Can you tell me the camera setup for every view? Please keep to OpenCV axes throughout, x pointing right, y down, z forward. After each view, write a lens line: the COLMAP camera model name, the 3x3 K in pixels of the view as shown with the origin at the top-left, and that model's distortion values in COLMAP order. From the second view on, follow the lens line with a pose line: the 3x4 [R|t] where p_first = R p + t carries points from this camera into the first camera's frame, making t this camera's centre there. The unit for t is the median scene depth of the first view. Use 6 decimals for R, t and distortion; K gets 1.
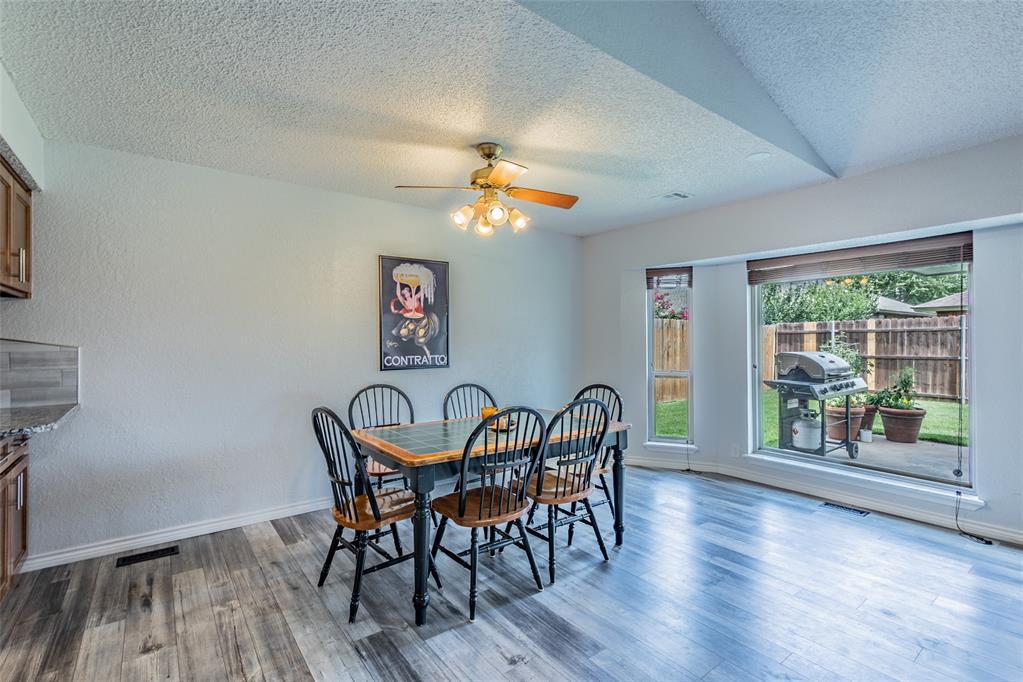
lens RADIAL K [[472.9, 0, 511.5], [0, 472.9, 341.0], [0, 0, 1]] dist [0.001061, -0.000211]
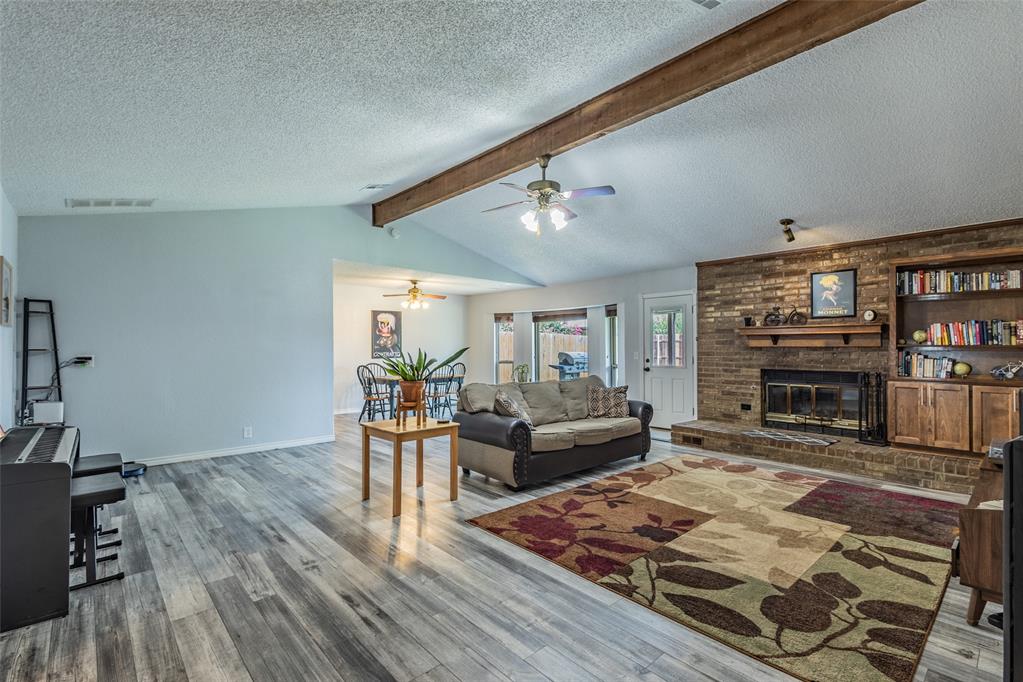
lens RADIAL K [[470.2, 0, 514.3], [0, 470.2, 339.0], [0, 0, 1]] dist [0.008399, -0.001663]
pose [[0.995786, 0.006532, 0.091474, 0.213731], [-0.004980, 0.999840, -0.017190, 0.001786], [-0.091572, 0.016662, 0.995659, -1.384484]]
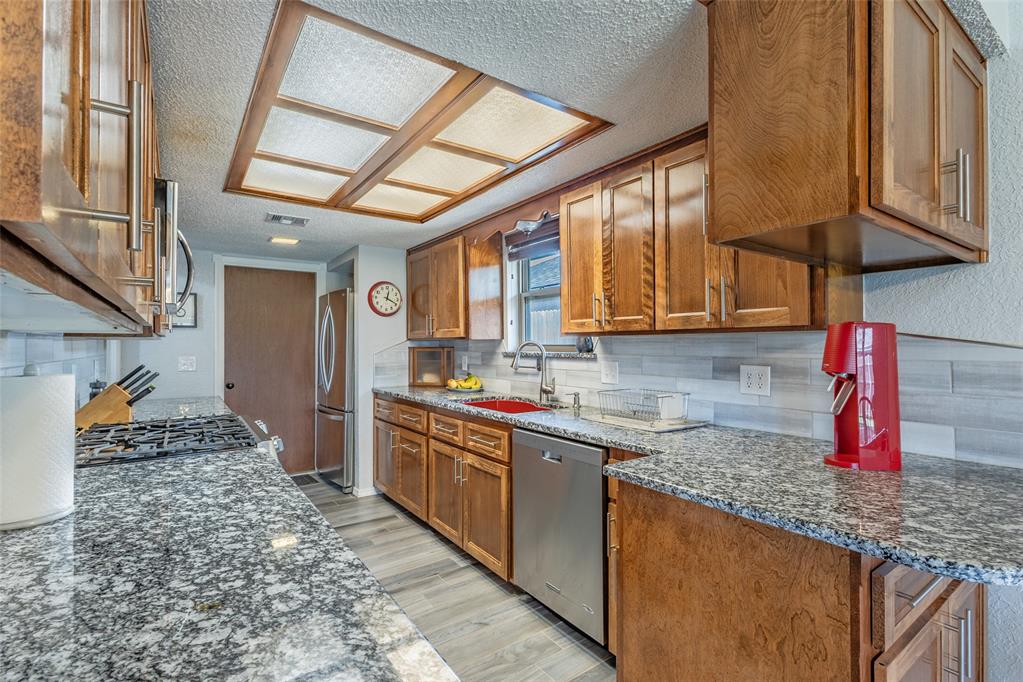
lens RADIAL K [[470.2, 0, 514.3], [0, 470.2, 339.0], [0, 0, 1]] dist [0.008399, -0.001663]
pose [[-0.025697, -0.009814, -0.999622, -0.315925], [0.004484, 0.999941, -0.009933, 0.000329], [0.999660, -0.004737, -0.025651, 0.323157]]
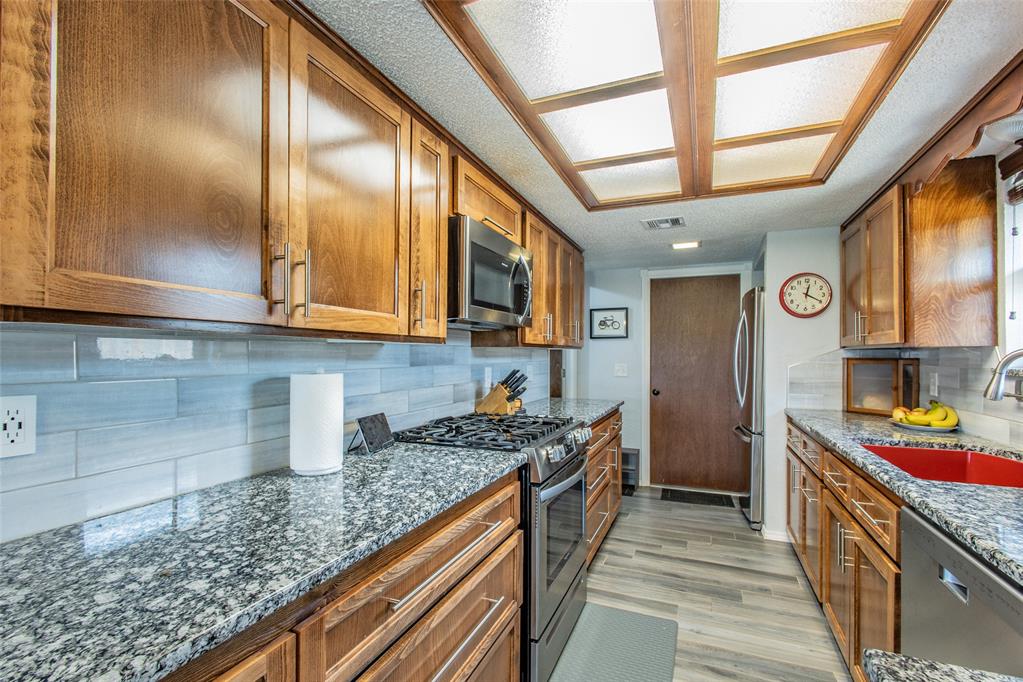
lens RADIAL K [[469.8, 0, 510.6], [0, 469.8, 353.8], [0, 0, 1]] dist [0.007872, -0.001741]
pose [[-0.861918, -0.000506, -0.507048, -0.499947], [-0.000350, 1.000000, -0.000402, 0.000800], [0.507048, -0.000169, -0.861918, 0.450232]]
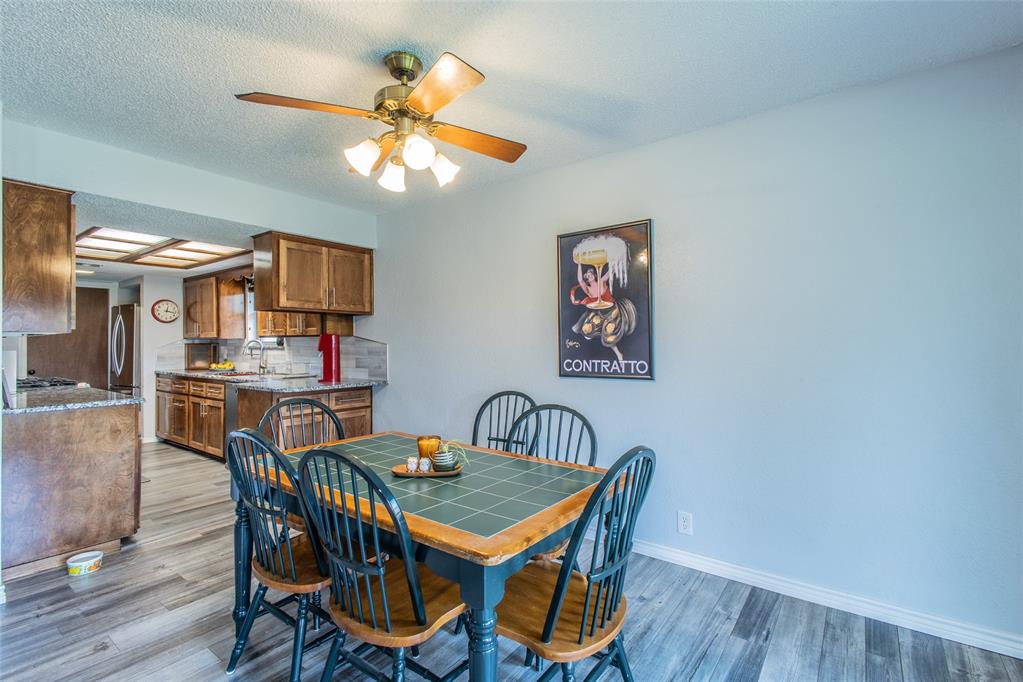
lens RADIAL K [[470.2, 0, 514.3], [0, 470.2, 339.0], [0, 0, 1]] dist [0.008399, -0.001663]
pose [[0.281029, -0.003361, -0.959693, 0.462788], [0.003382, 0.999991, -0.002512, -0.000249], [0.959693, -0.002540, 0.281038, 0.674319]]
